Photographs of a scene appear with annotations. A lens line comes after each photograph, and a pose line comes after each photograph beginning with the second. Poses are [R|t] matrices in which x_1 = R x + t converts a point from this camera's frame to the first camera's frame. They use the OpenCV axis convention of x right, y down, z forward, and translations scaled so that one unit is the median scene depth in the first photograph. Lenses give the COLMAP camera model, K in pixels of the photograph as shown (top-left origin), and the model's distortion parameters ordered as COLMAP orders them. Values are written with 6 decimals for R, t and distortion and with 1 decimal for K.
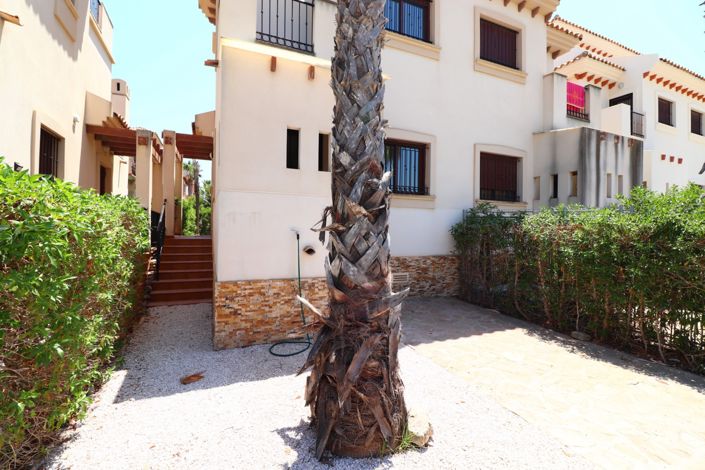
lens RADIAL K [[325.4, 0, 354.0], [0, 325.4, 234.6], [0, 0, 1]] dist [-0.008702, -0.007628]
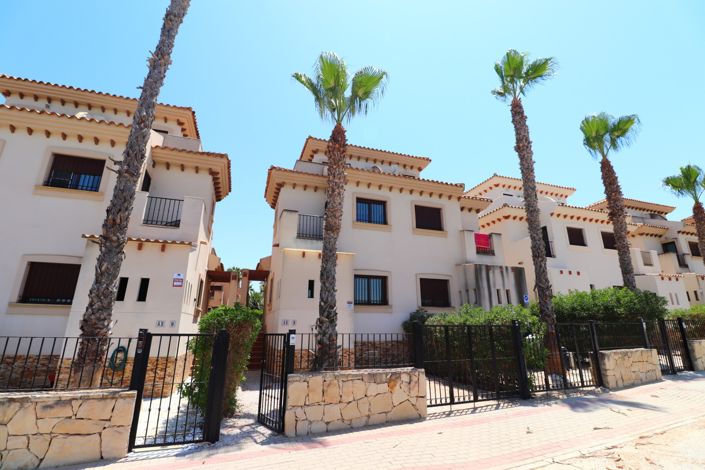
lens RADIAL K [[325.4, 0, 357.7], [0, 325.4, 234.3], [0, 0, 1]] dist [-0.008702, -0.007628]
pose [[0.996656, -0.033115, -0.074704, 0.196665], [0.010374, 0.958082, -0.286306, 0.014649], [0.081054, 0.284574, 0.955222, -0.768252]]
